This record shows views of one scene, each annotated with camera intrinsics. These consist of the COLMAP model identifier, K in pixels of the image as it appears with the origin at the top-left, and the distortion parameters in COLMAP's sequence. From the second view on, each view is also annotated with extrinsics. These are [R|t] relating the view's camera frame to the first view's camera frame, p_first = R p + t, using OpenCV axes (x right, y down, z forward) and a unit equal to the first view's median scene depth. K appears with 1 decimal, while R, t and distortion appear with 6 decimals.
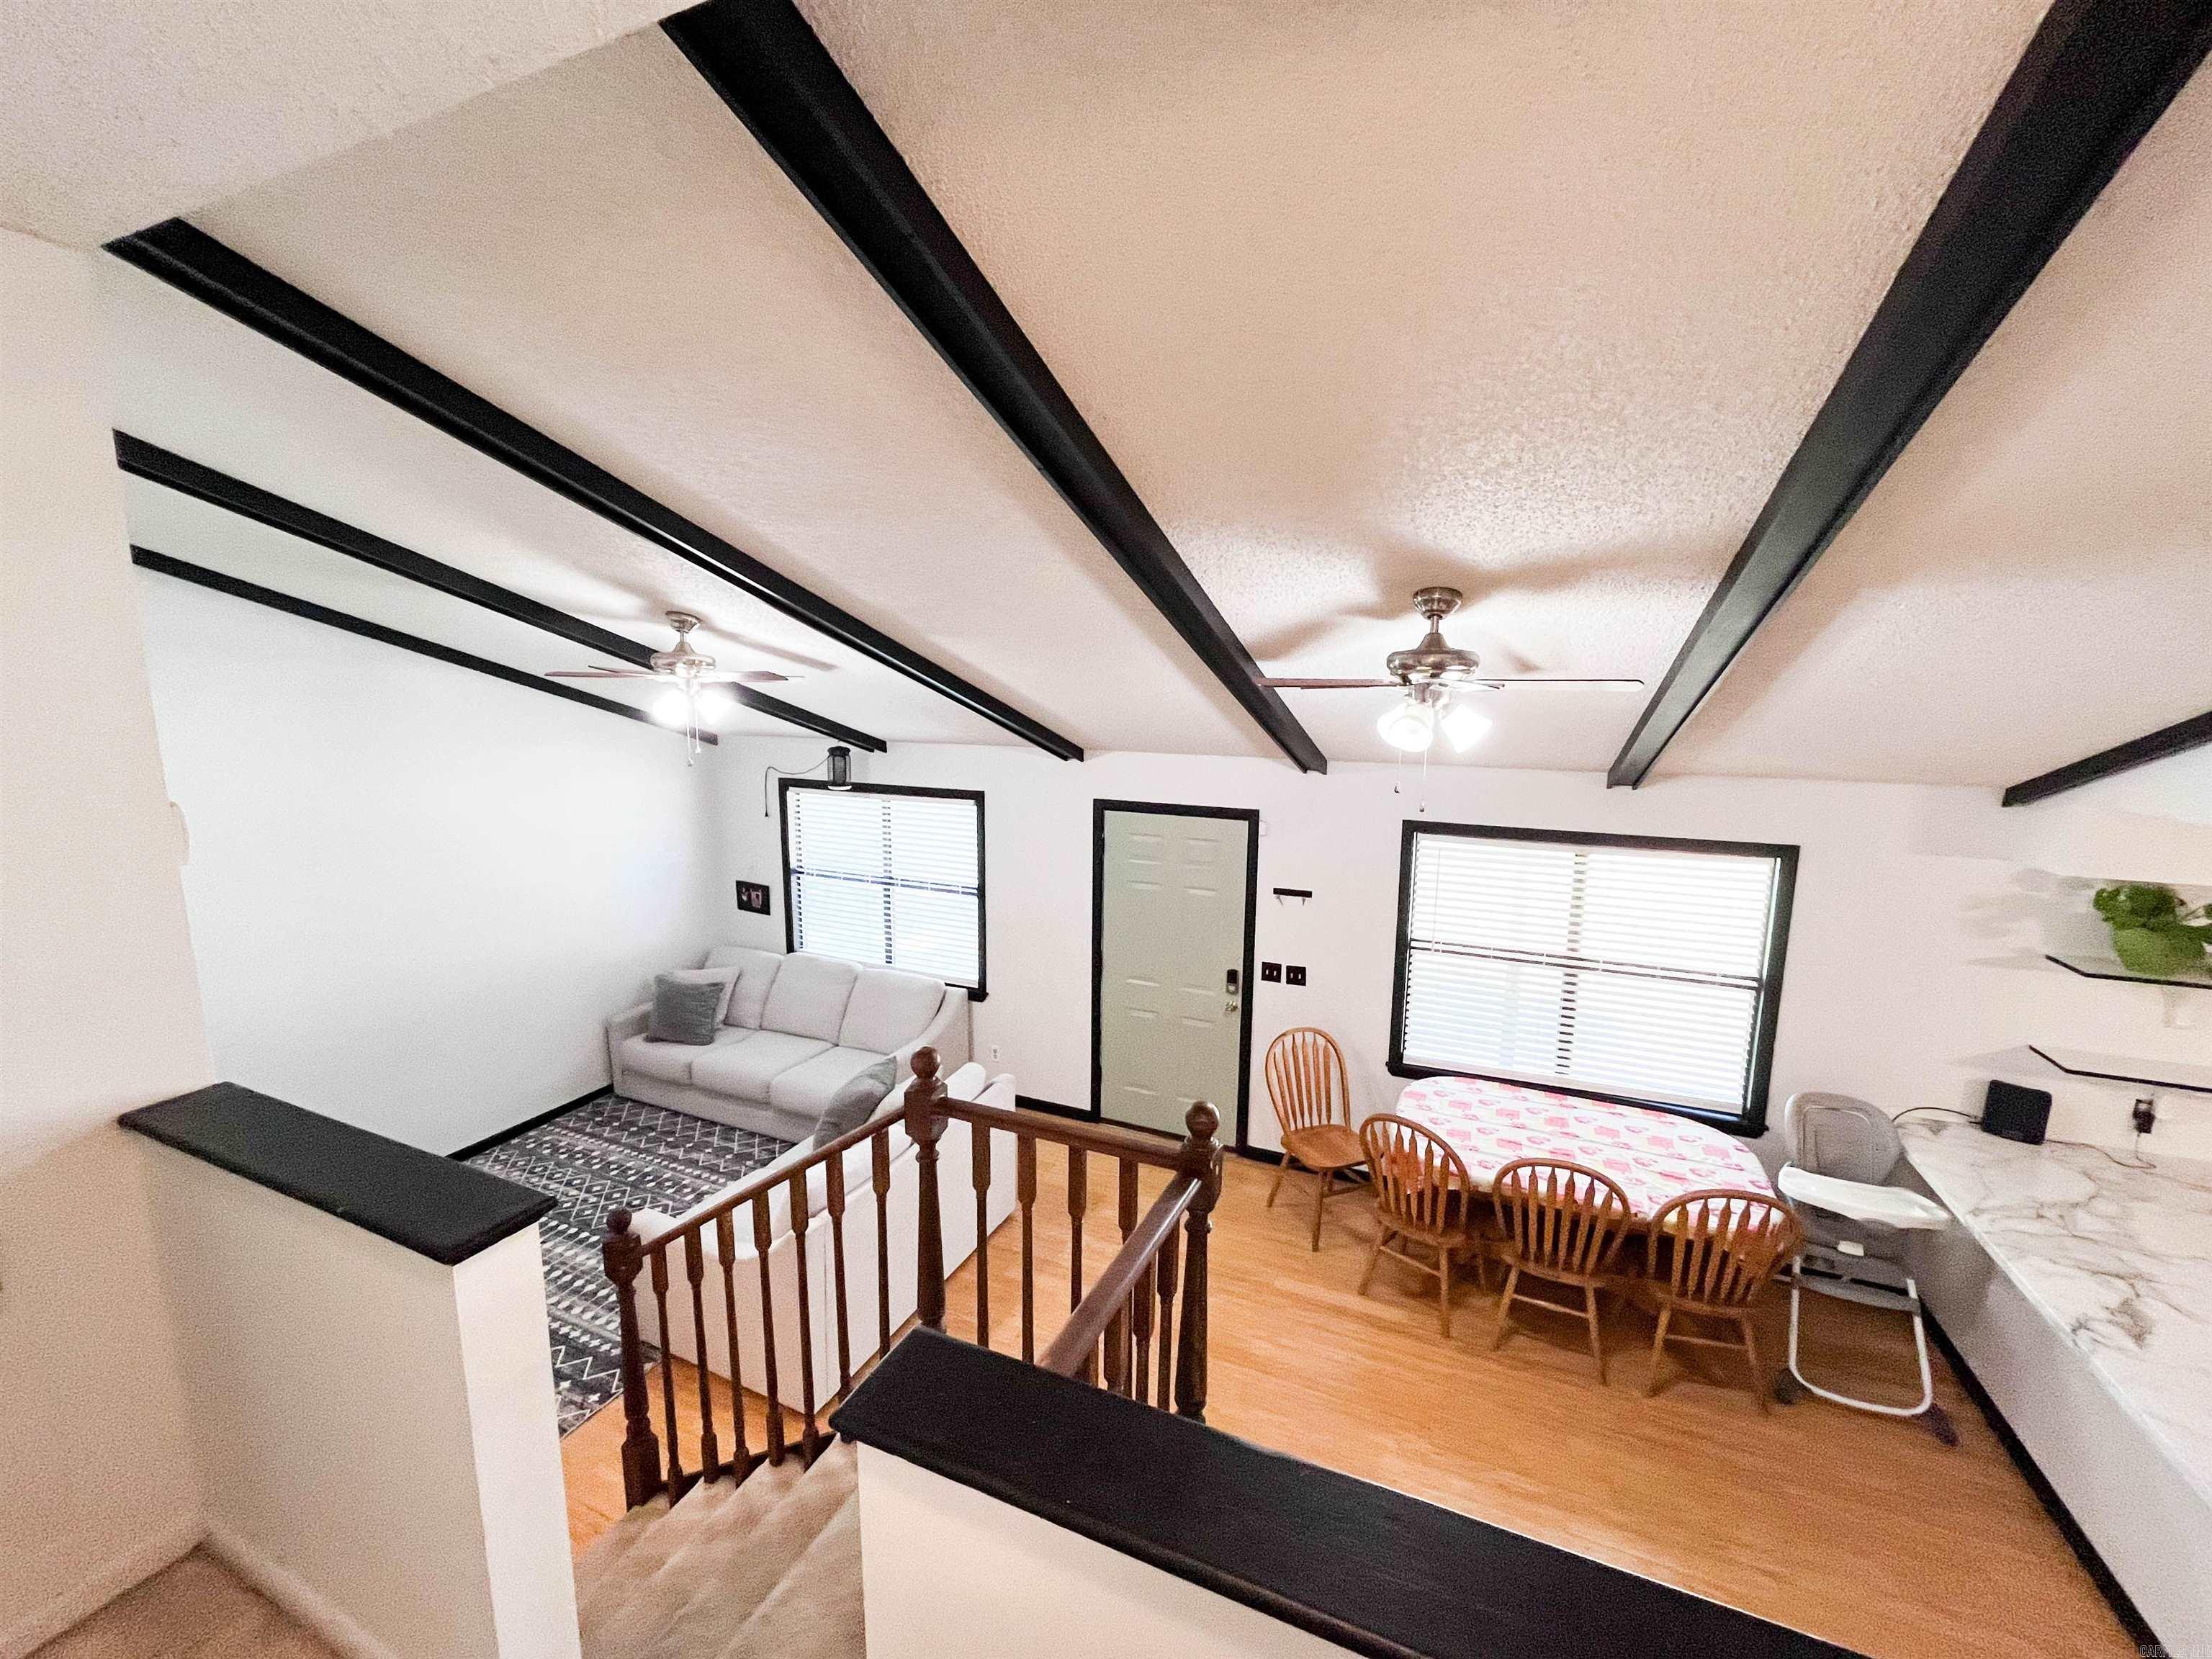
lens RADIAL K [[899.6, 0, 1102.6], [0, 899.6, 828.6], [0, 0, 1]] dist [-0.002416, -0.000398]
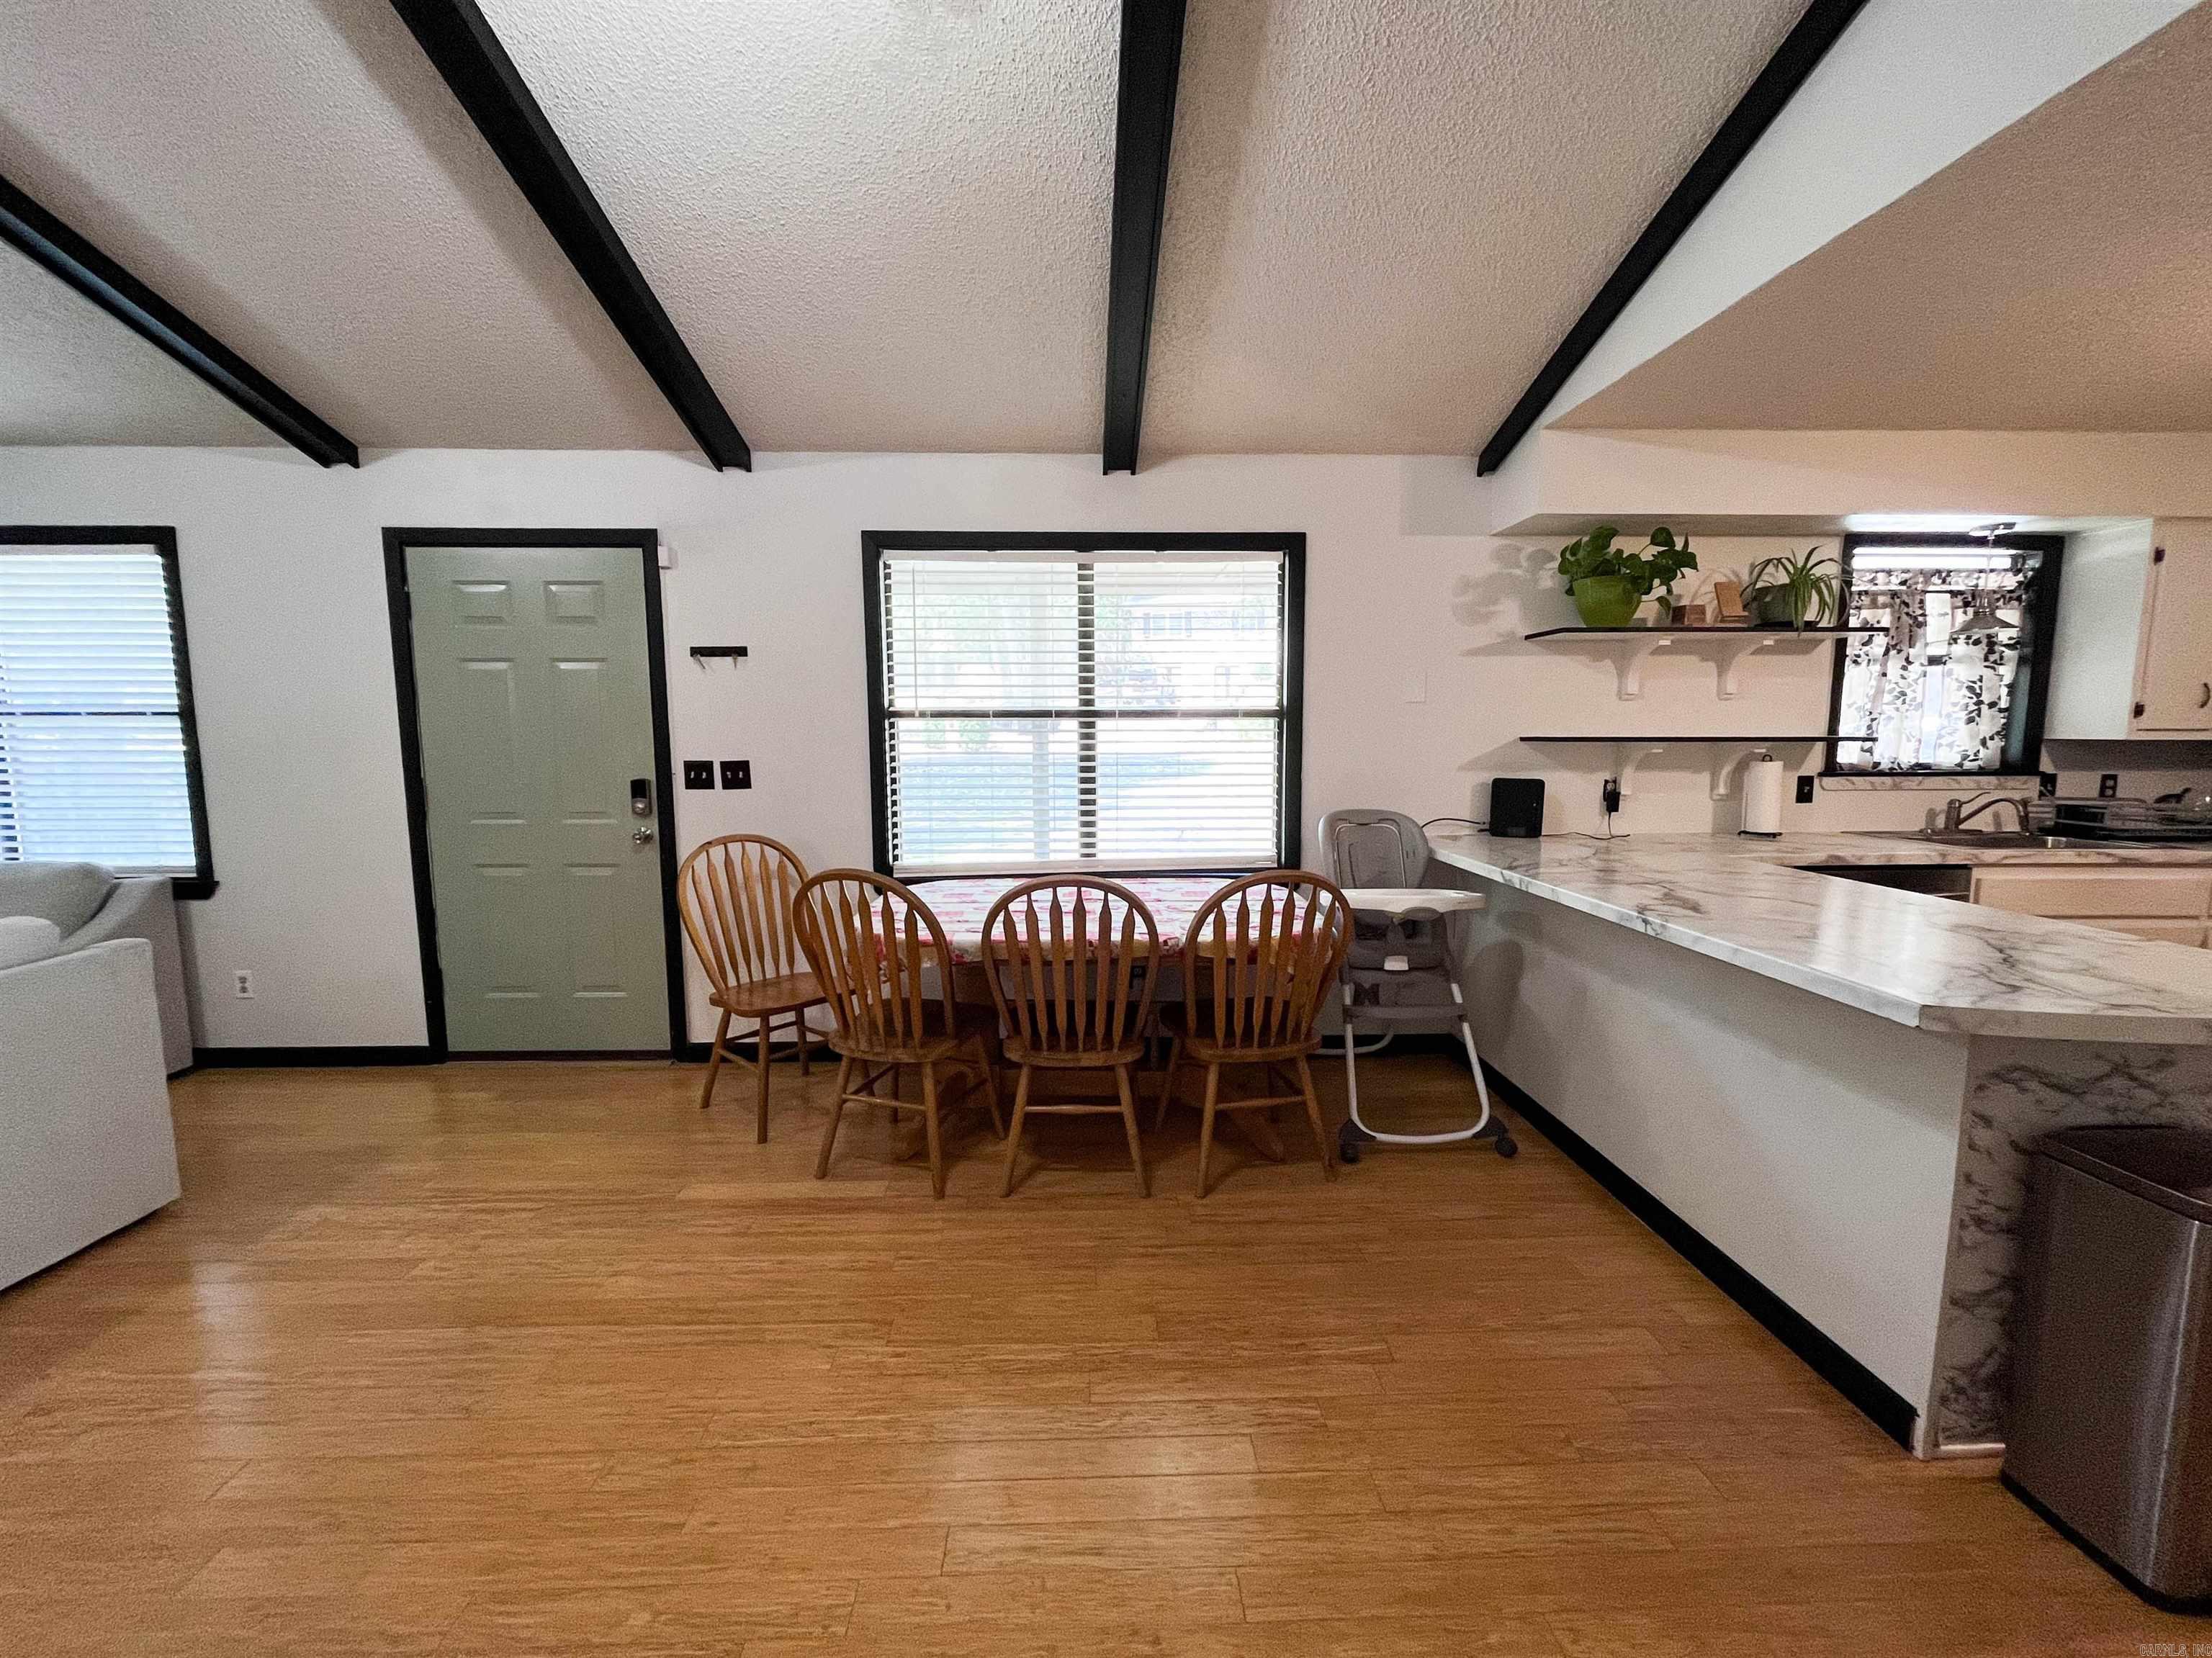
lens RADIAL K [[901.9, 0, 1106.0], [0, 901.9, 829.0], [0, 0, 1]] dist [-0.002799, -0.000209]
pose [[0.899790, -0.060584, 0.432096, 0.218685], [0.079237, 0.996535, -0.025278, 0.317209], [-0.429067, 0.056983, 0.901473, 0.326251]]
